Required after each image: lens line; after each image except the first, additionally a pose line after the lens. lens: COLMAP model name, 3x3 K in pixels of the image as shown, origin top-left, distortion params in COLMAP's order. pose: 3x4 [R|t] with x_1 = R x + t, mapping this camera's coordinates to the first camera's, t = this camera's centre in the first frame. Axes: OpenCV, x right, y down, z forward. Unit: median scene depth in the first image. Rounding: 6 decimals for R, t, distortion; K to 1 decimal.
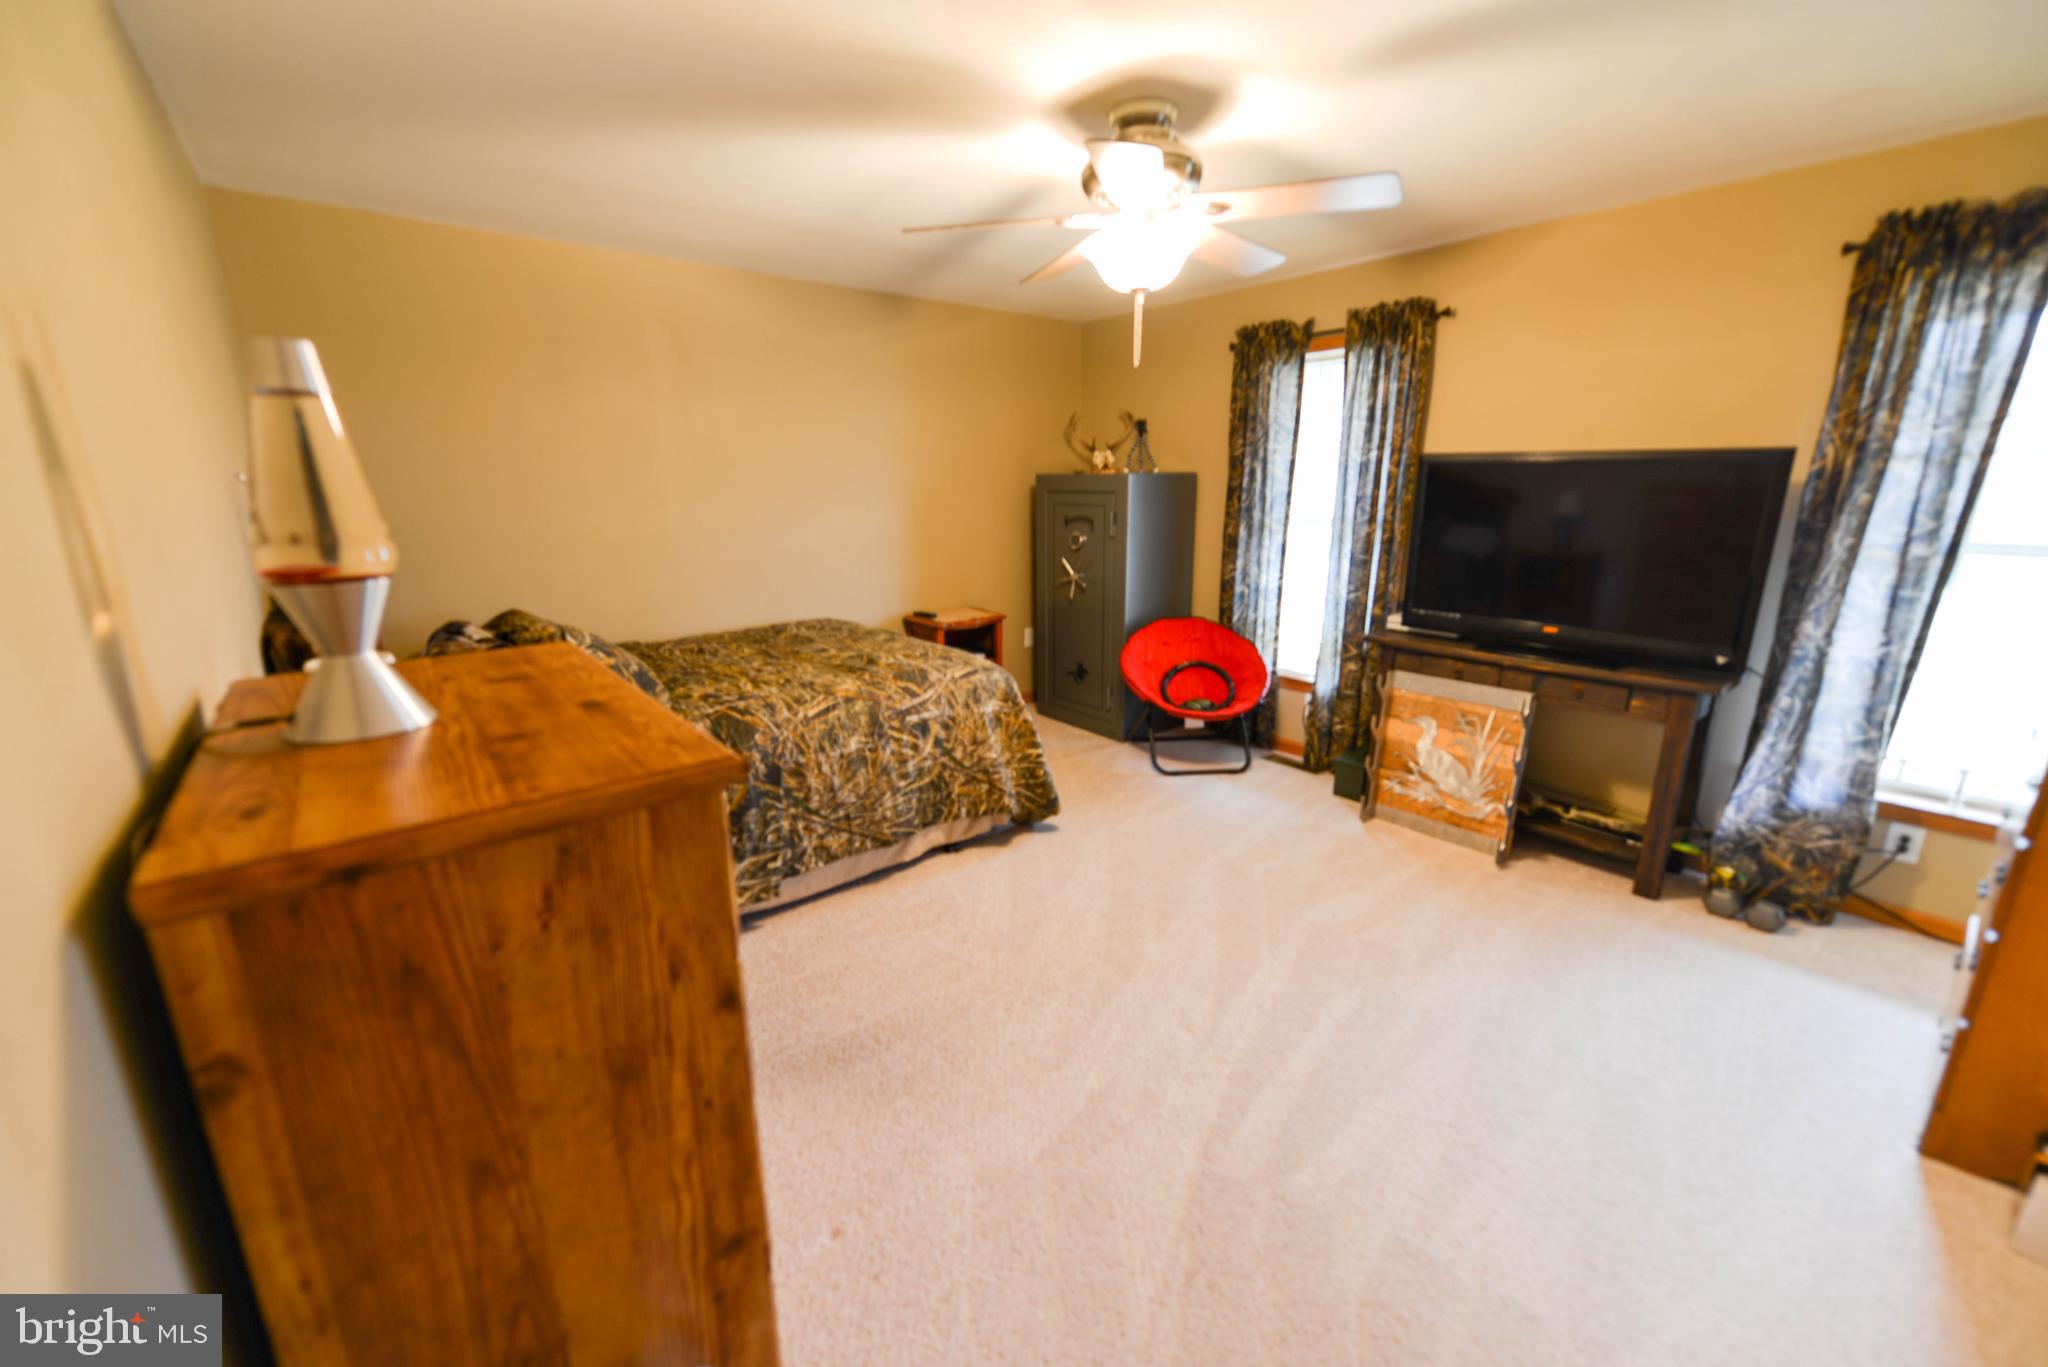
lens RADIAL K [[806.7, 0, 1021.8], [0, 806.7, 682.5], [0, 0, 1]] dist [0.010793, -0.003236]
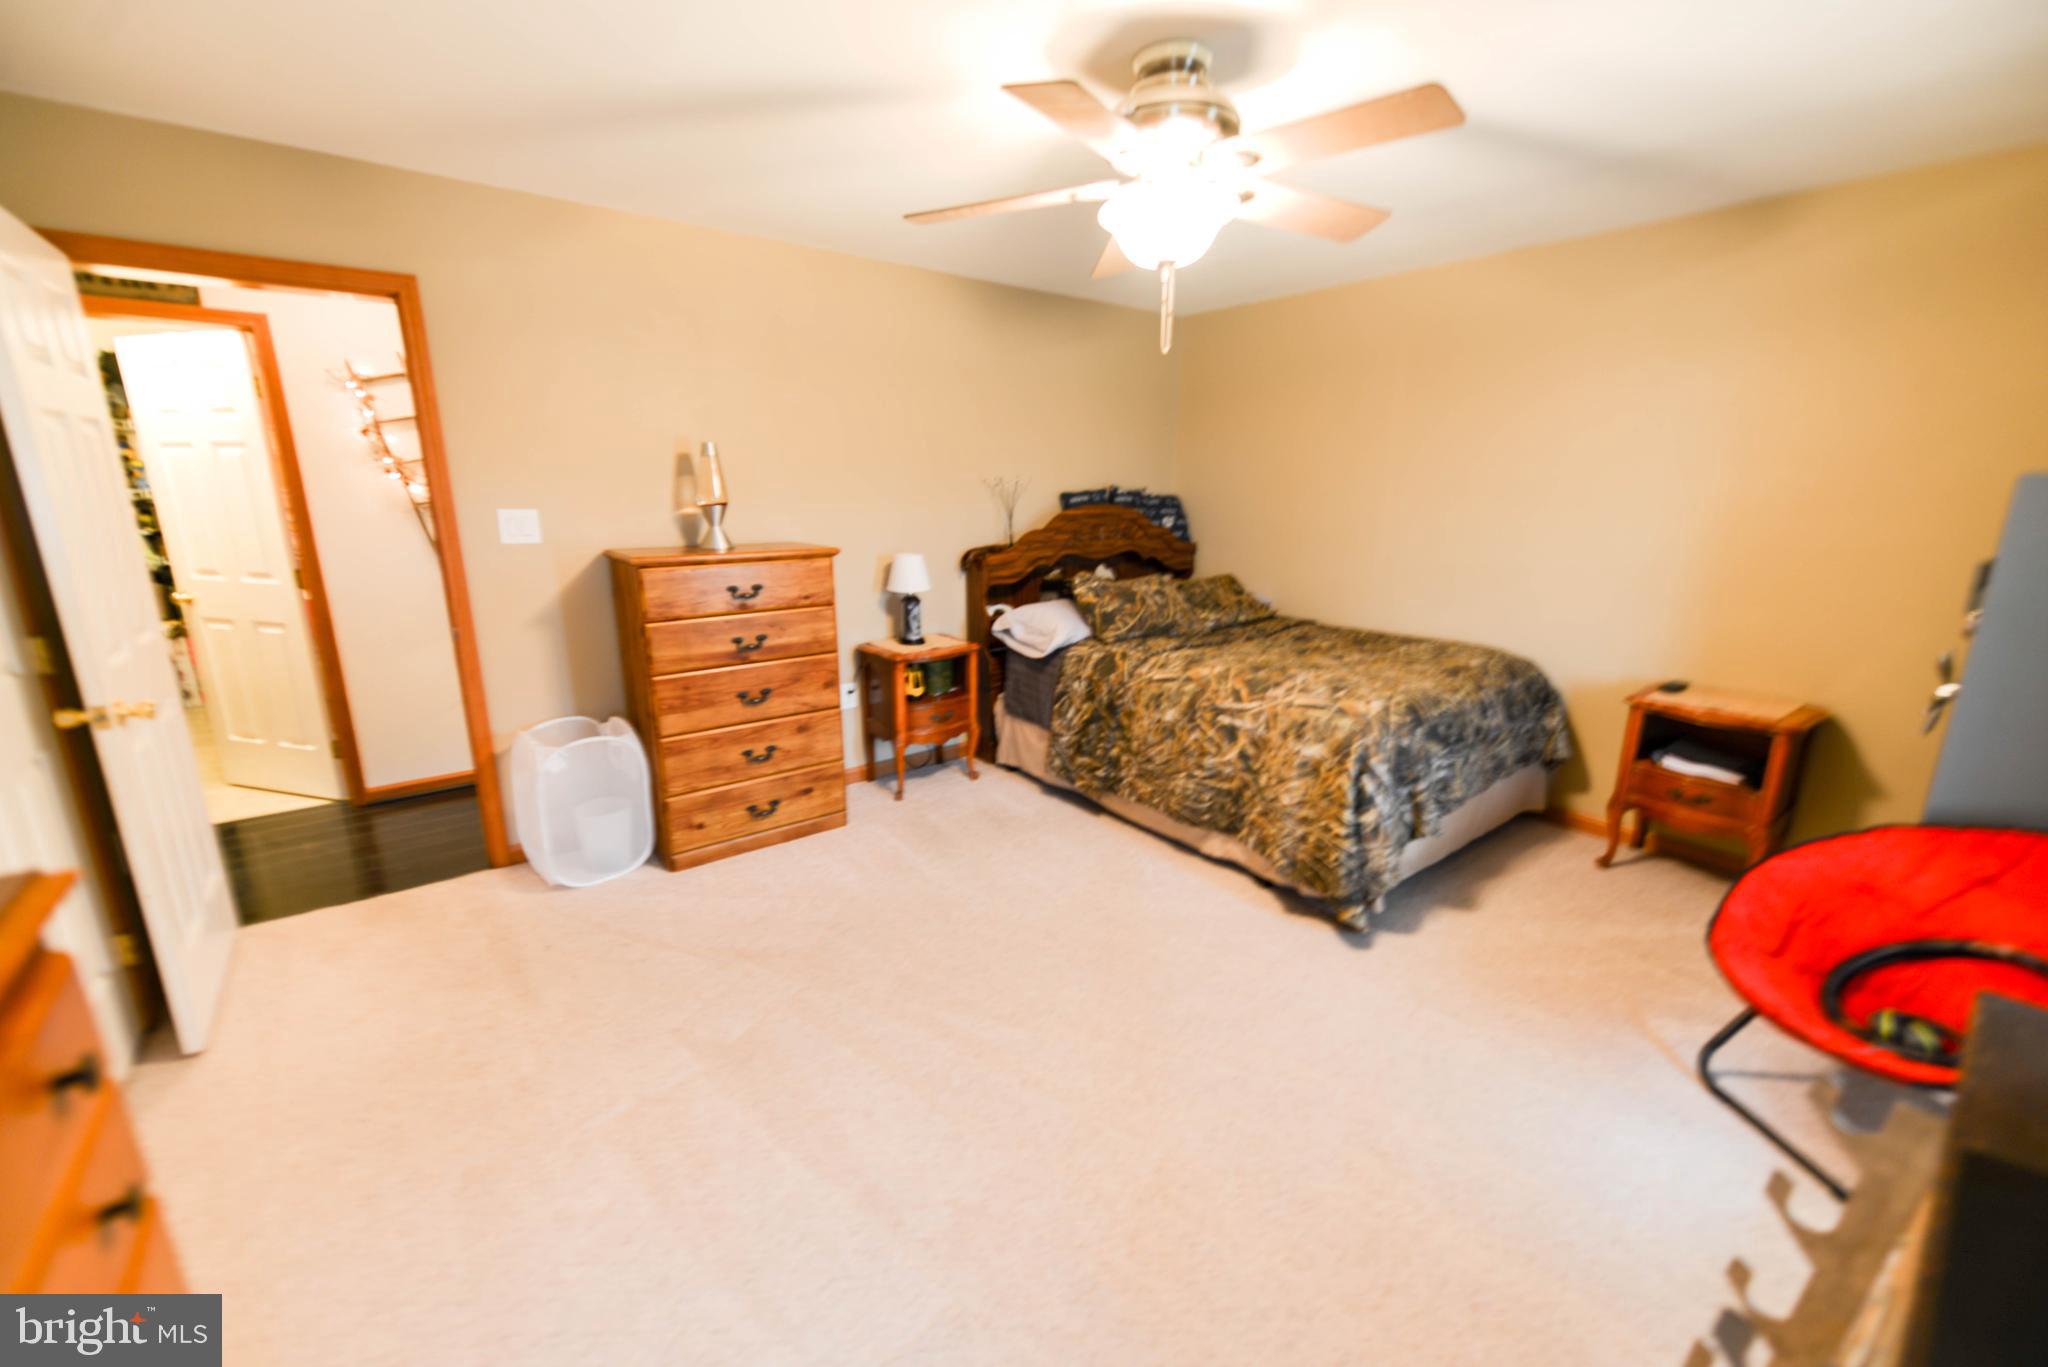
lens RADIAL K [[806.7, 0, 1021.8], [0, 806.7, 682.5], [0, 0, 1]] dist [0.010793, -0.003236]
pose [[-0.008867, 0.246562, -0.969086, 0.834041], [-0.257219, 0.935951, 0.240486, -0.176172], [0.966312, 0.251400, 0.055121, 0.688819]]
